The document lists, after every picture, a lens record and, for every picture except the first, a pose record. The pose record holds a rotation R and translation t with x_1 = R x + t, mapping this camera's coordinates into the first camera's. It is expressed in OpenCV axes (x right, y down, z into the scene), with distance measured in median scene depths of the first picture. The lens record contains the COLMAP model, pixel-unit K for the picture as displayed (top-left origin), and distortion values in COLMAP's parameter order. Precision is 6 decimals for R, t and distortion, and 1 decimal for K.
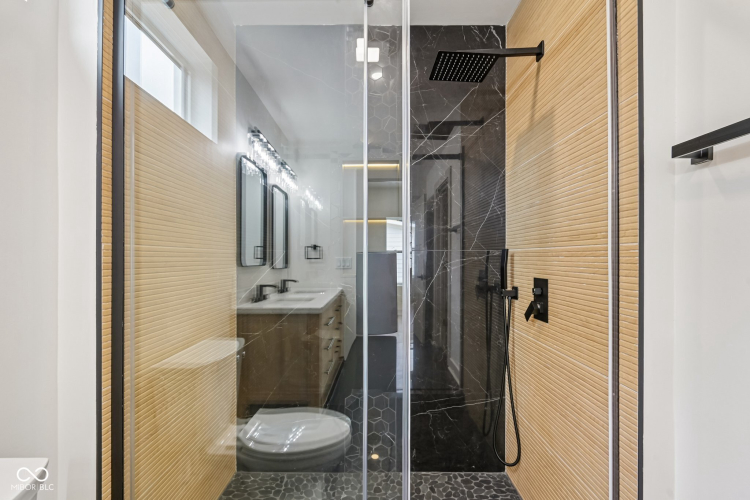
lens RADIAL K [[359.4, 0, 373.1], [0, 359.4, 253.4], [0, 0, 1]] dist [-0.010786, -0.004079]
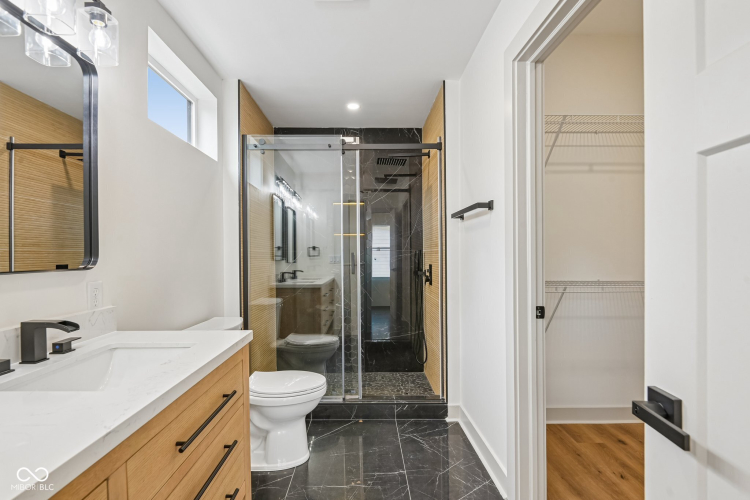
lens RADIAL K [[359.4, 0, 376.4], [0, 359.4, 254.3], [0, 0, 1]] dist [-0.010786, -0.004079]
pose [[0.999485, -0.005225, 0.031670, 0.053115], [0.004989, 0.999959, 0.007534, -0.002301], [-0.031708, -0.007372, 0.999470, -0.597946]]
